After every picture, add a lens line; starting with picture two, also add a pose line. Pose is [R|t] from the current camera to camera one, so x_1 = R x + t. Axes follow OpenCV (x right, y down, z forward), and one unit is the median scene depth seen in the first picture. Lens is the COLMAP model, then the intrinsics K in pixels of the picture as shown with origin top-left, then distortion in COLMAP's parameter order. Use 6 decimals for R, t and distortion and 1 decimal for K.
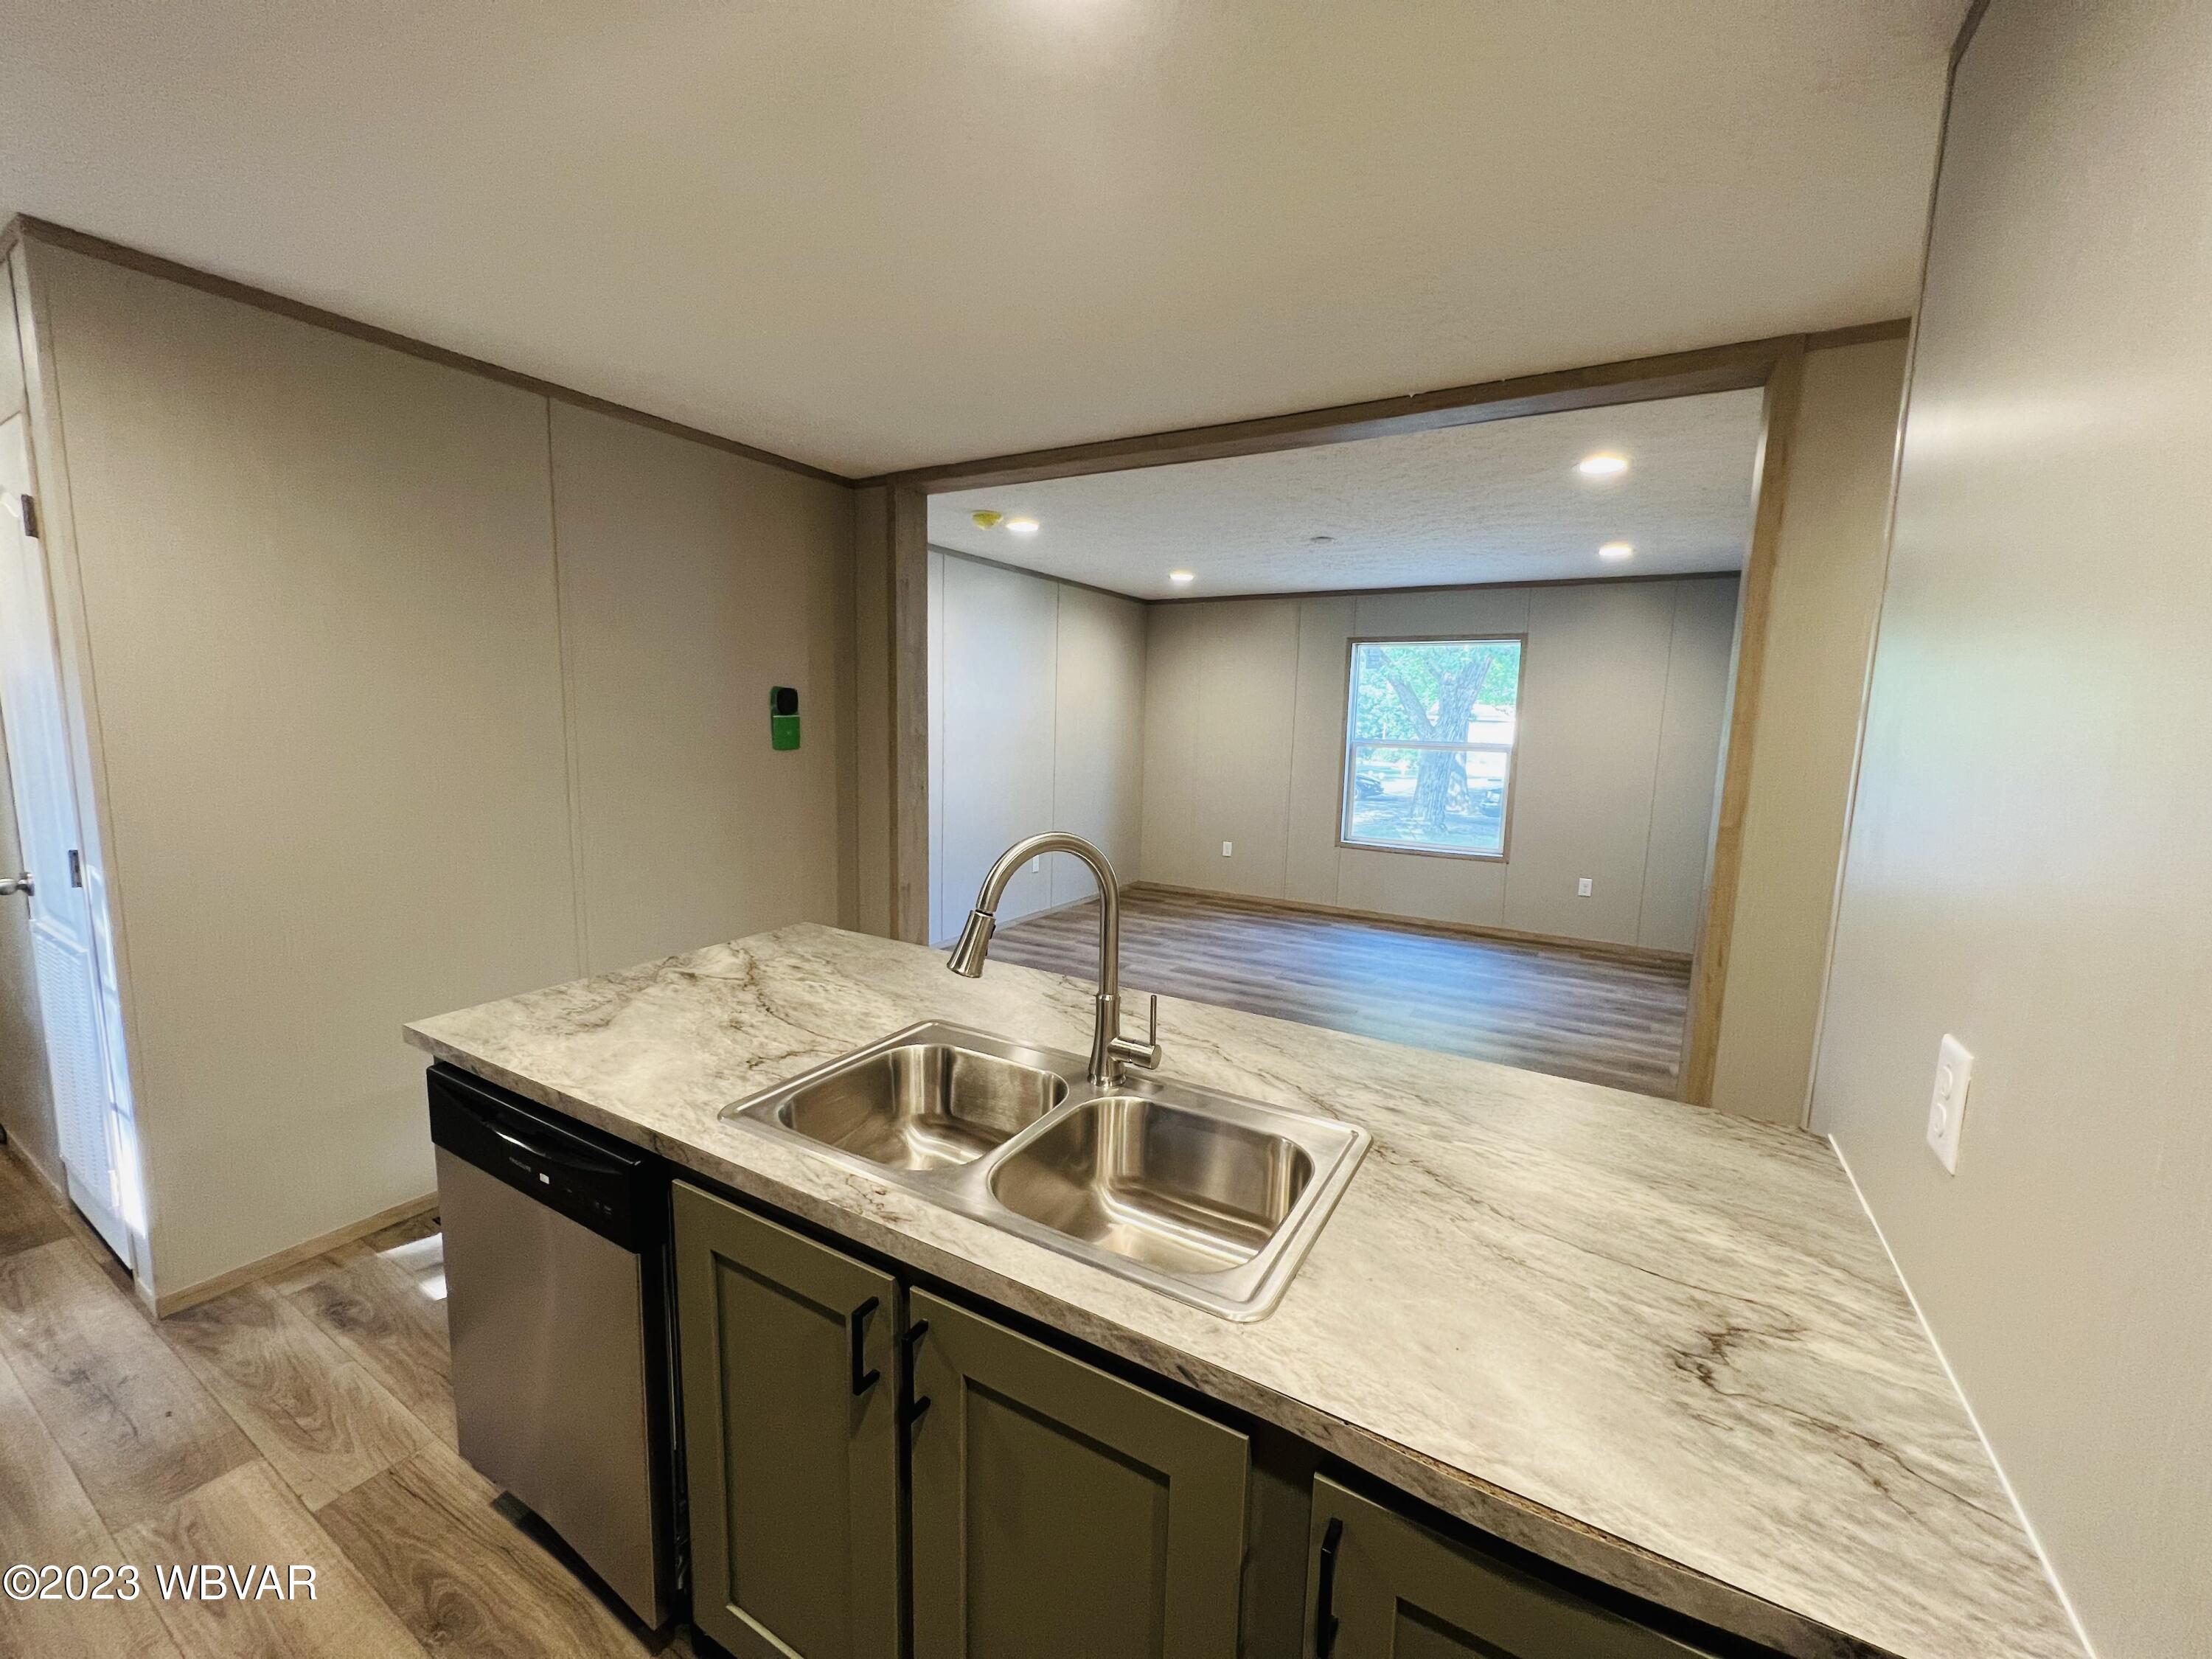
lens RADIAL K [[886.7, 0, 1102.3], [0, 886.7, 828.2], [0, 0, 1]] dist [-0.001582, -0.000091]
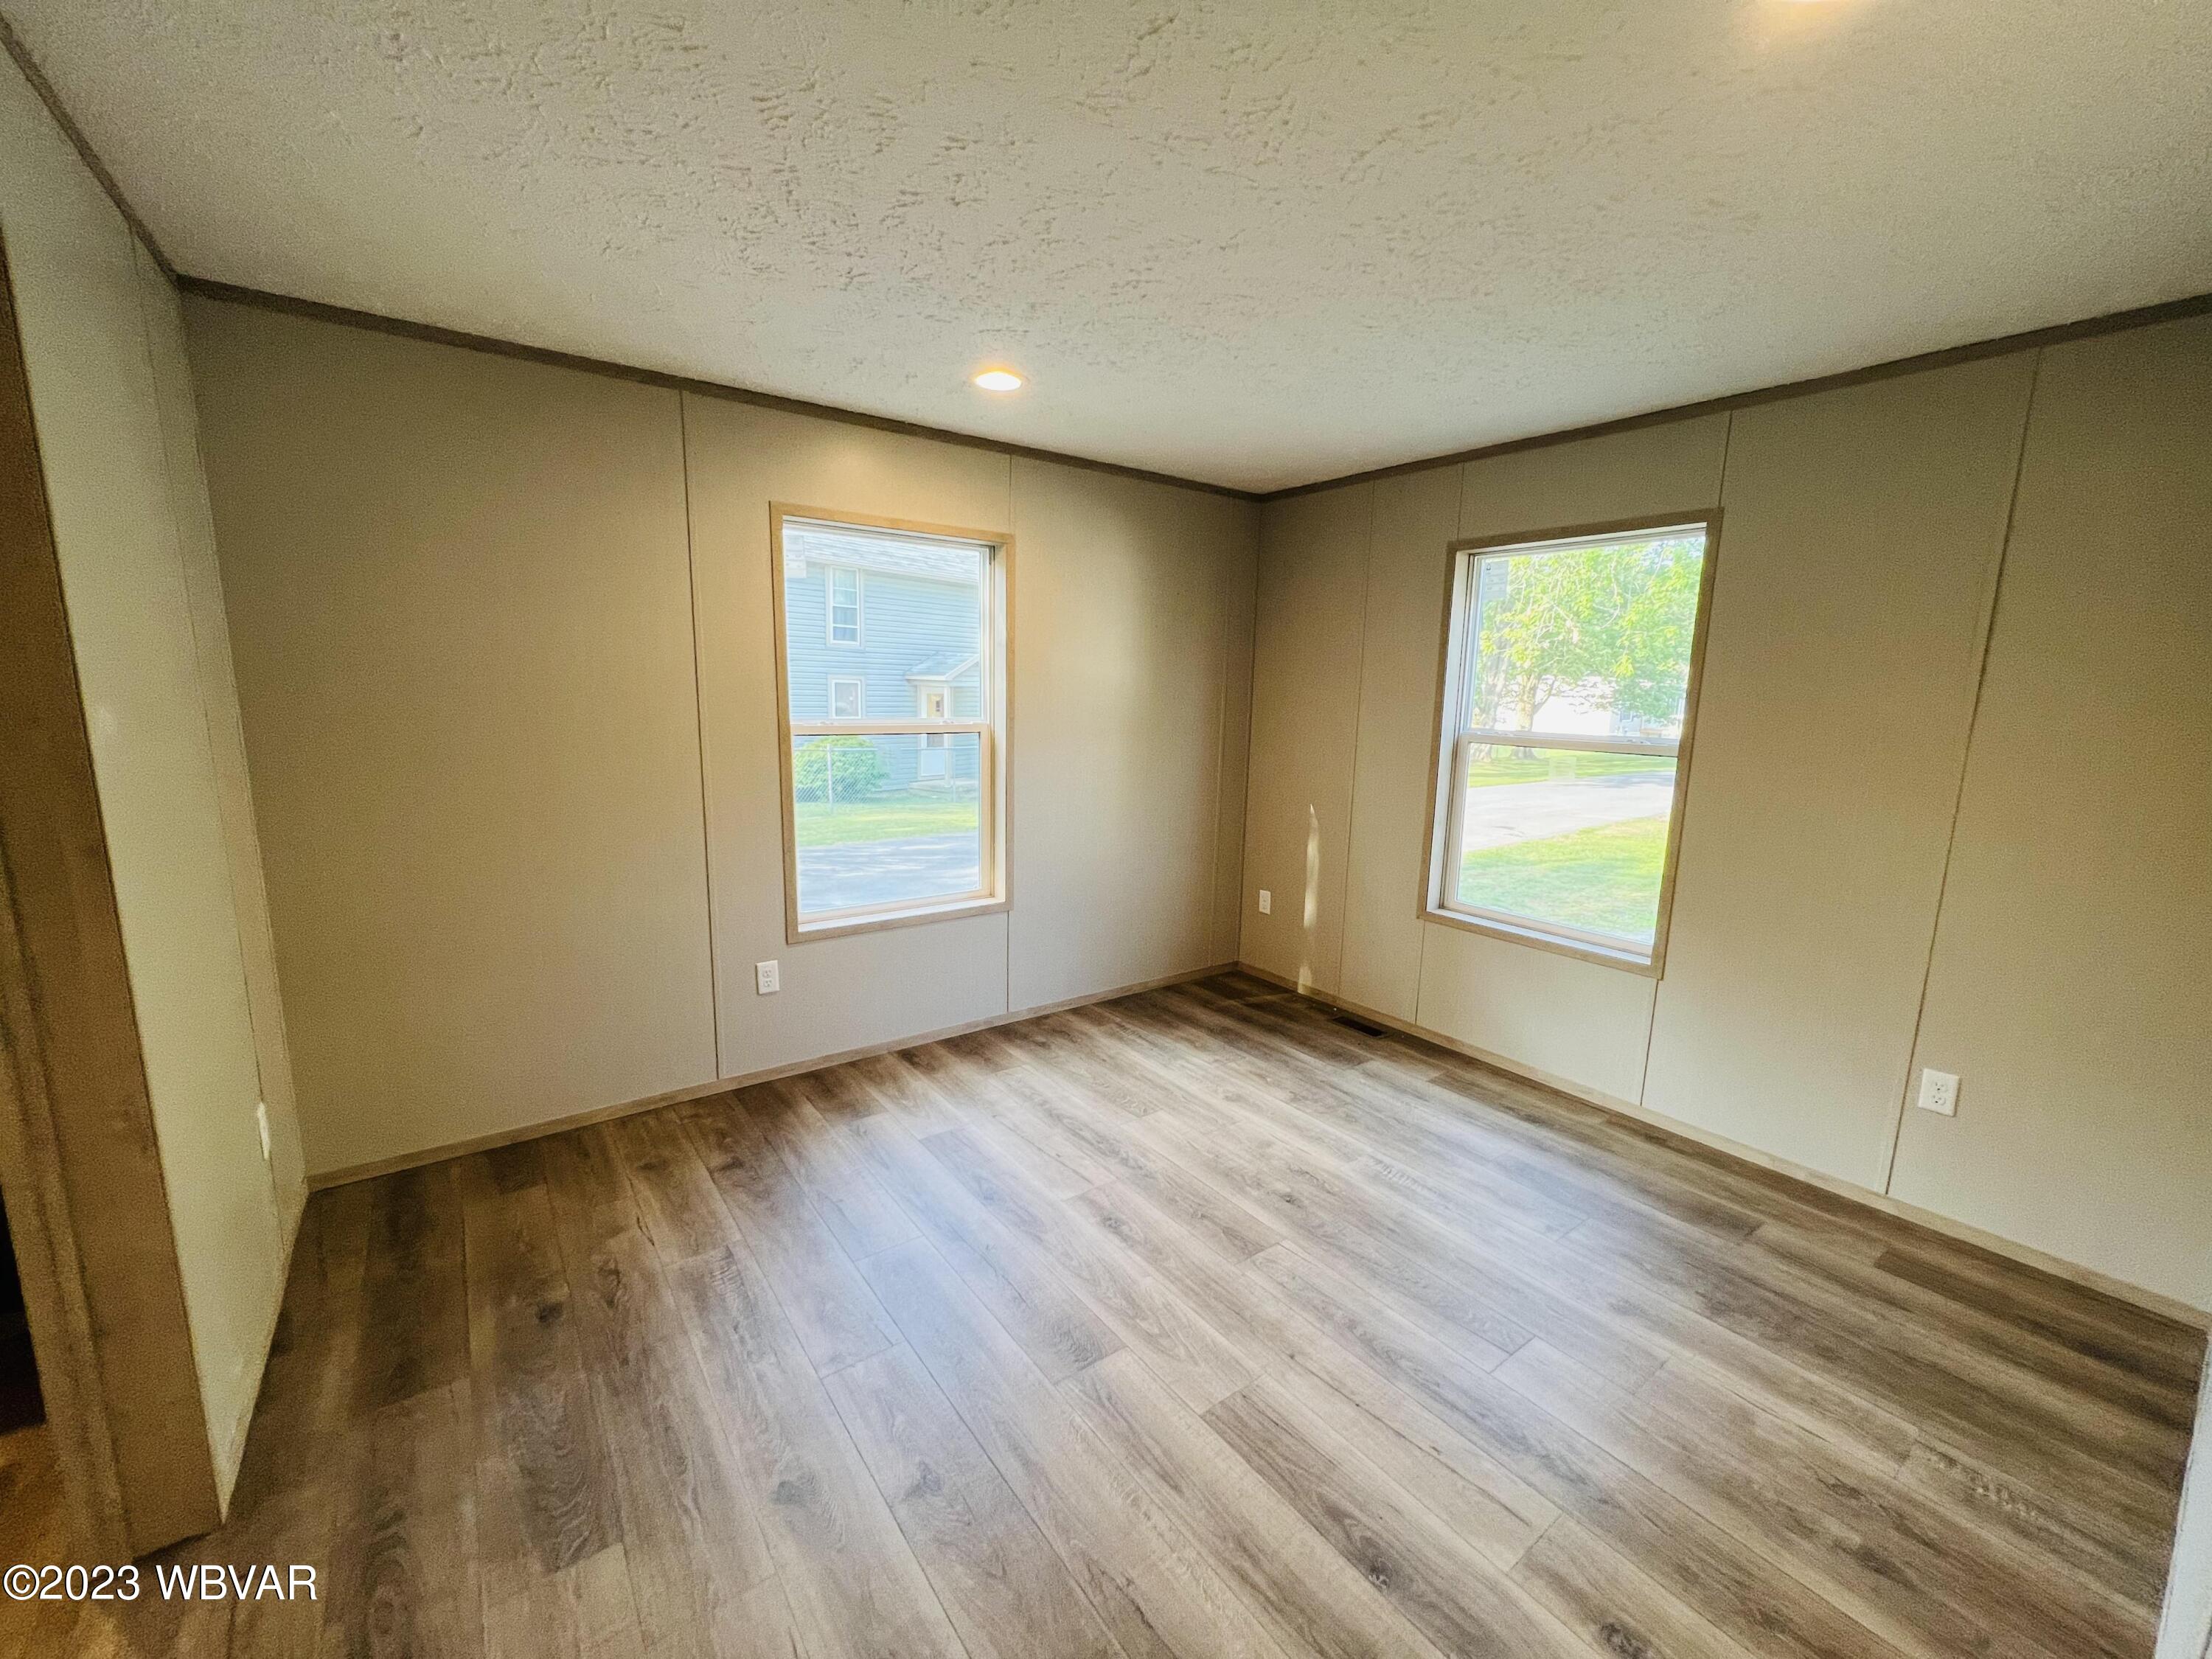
lens RADIAL K [[881.0, 0, 1102.5], [0, 881.0, 838.4], [0, 0, 1]] dist [0.000718, -0.000456]
pose [[0.922534, 0.061854, -0.380926, 0.344523], [-0.048301, 0.997817, 0.045046, -0.055473], [0.382881, -0.023157, 0.923507, 0.473926]]
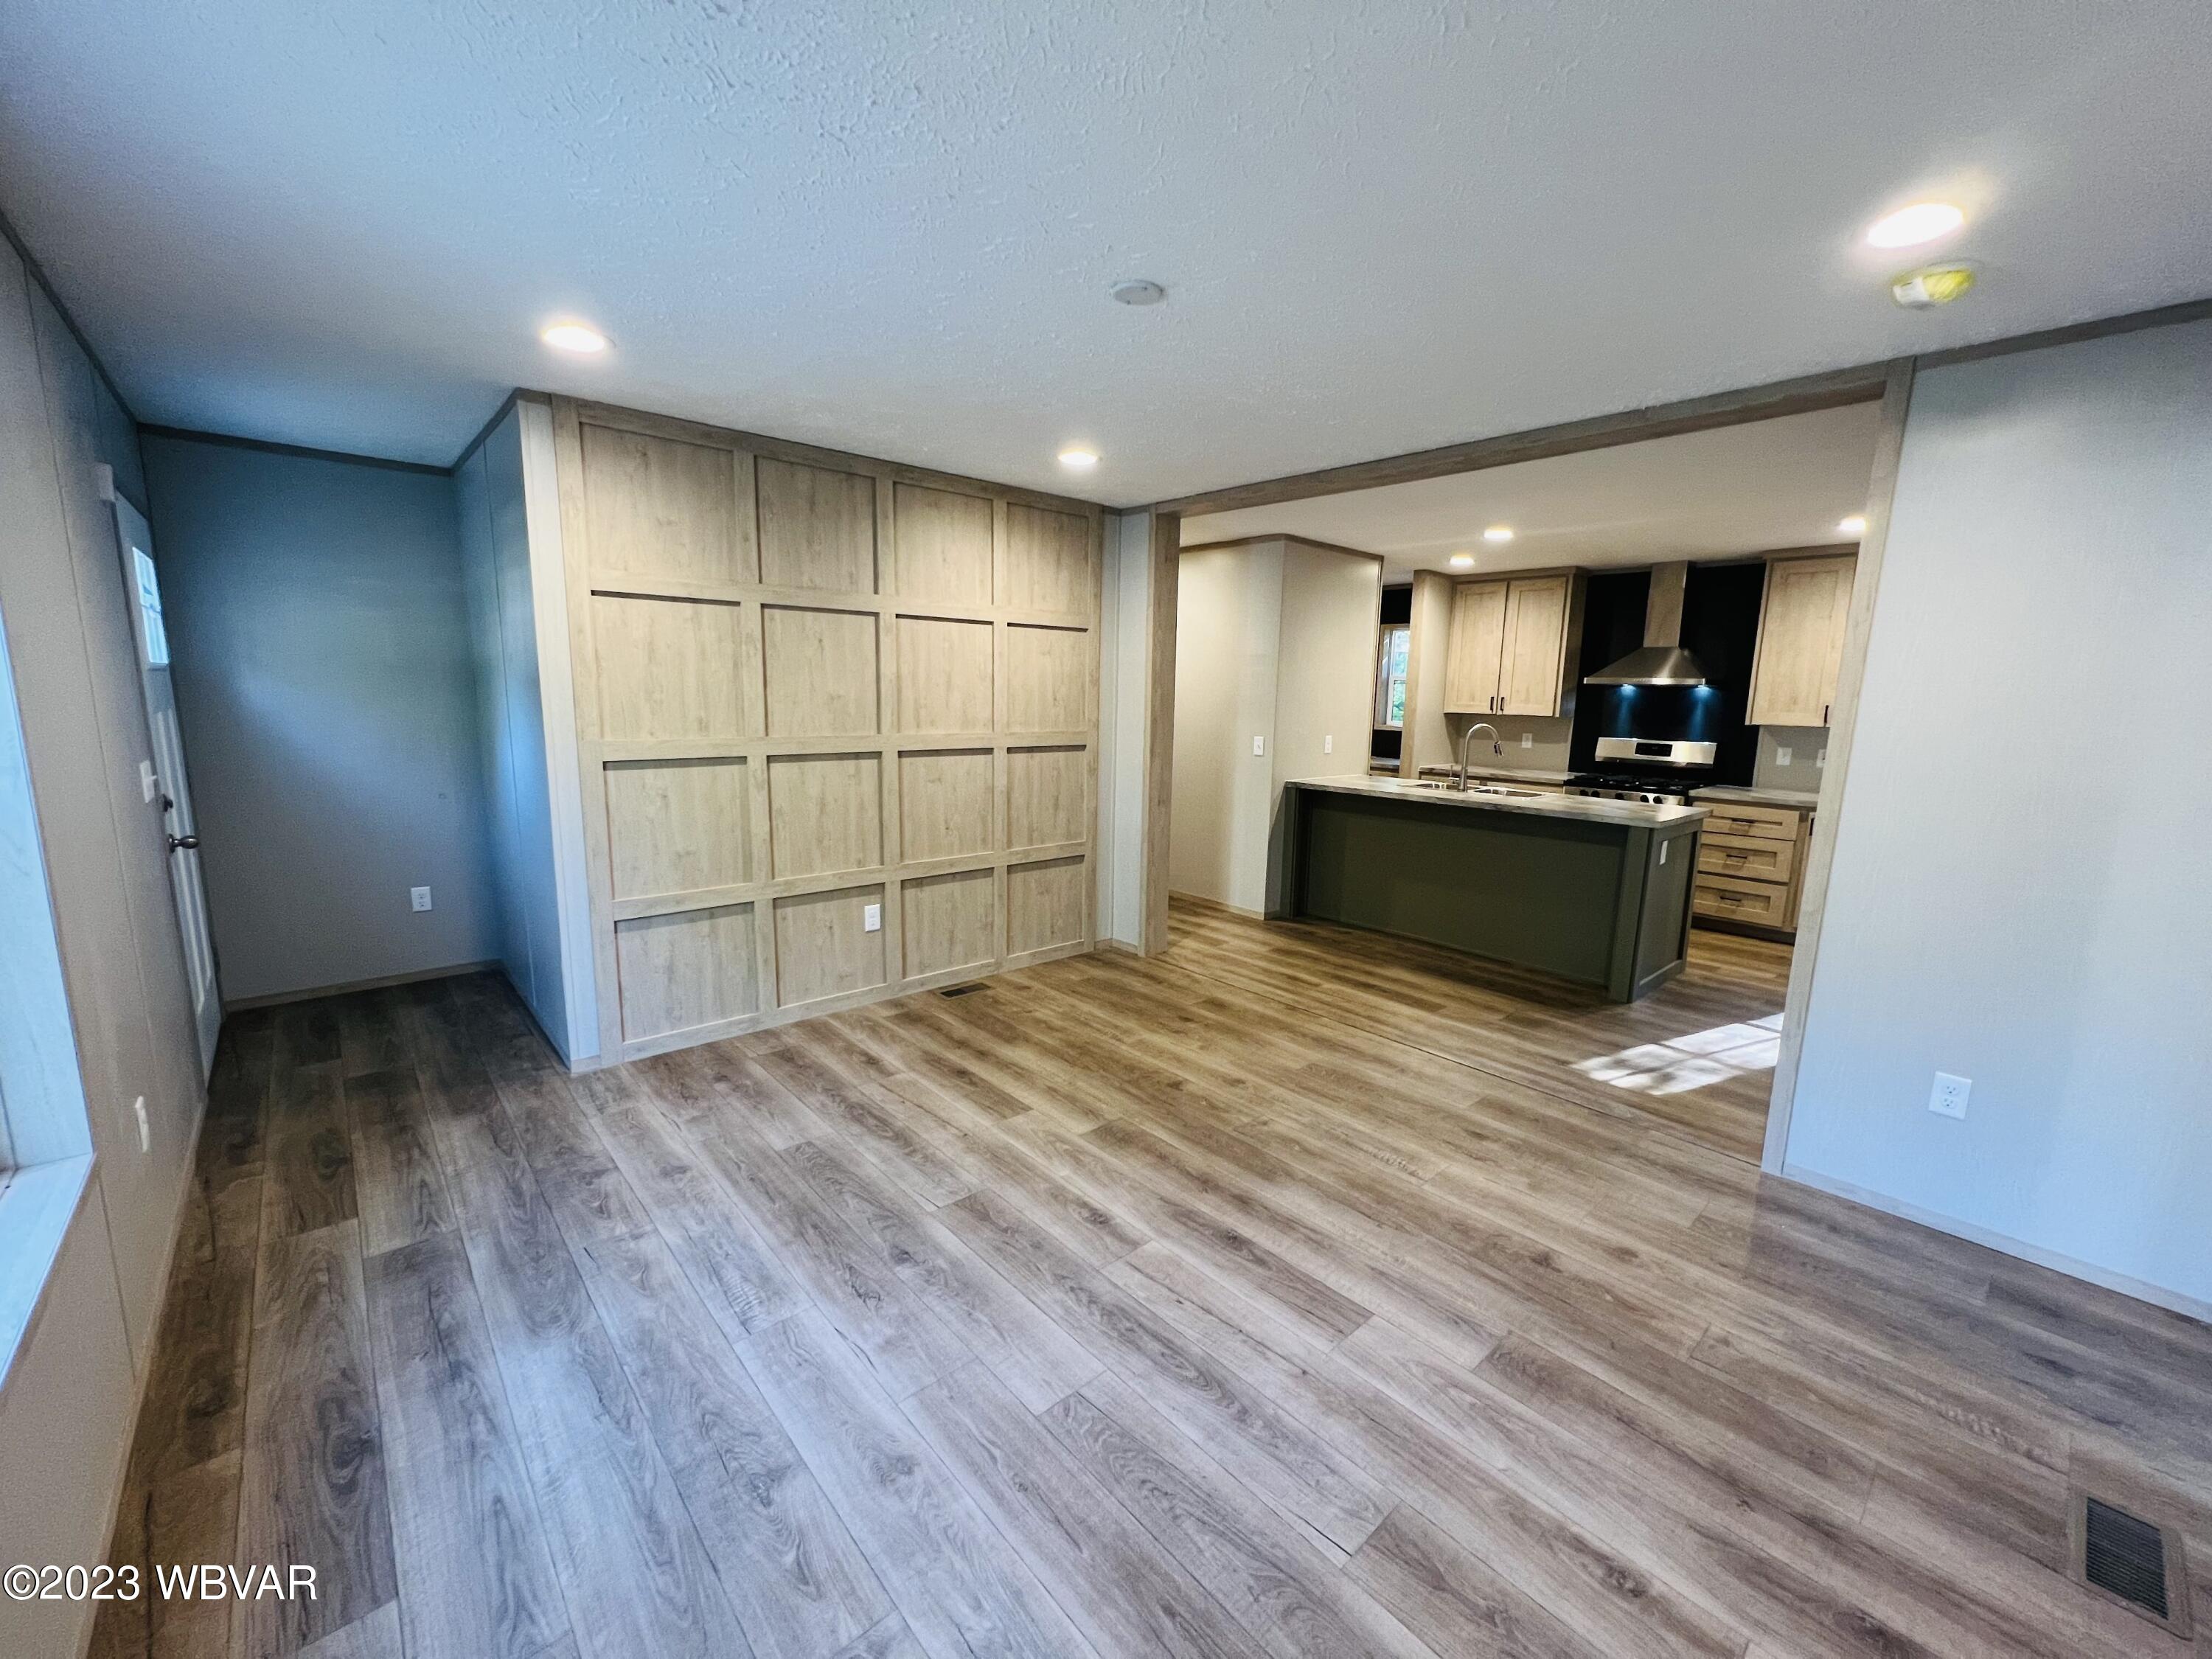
lens RADIAL K [[886.7, 0, 1102.3], [0, 886.7, 828.2], [0, 0, 1]] dist [-0.001582, -0.000091]
pose [[-0.952466, -0.095309, 0.289351, 0.087436], [-0.007711, 0.957040, 0.289855, -0.158889], [-0.304546, 0.273846, -0.912283, 1.212515]]
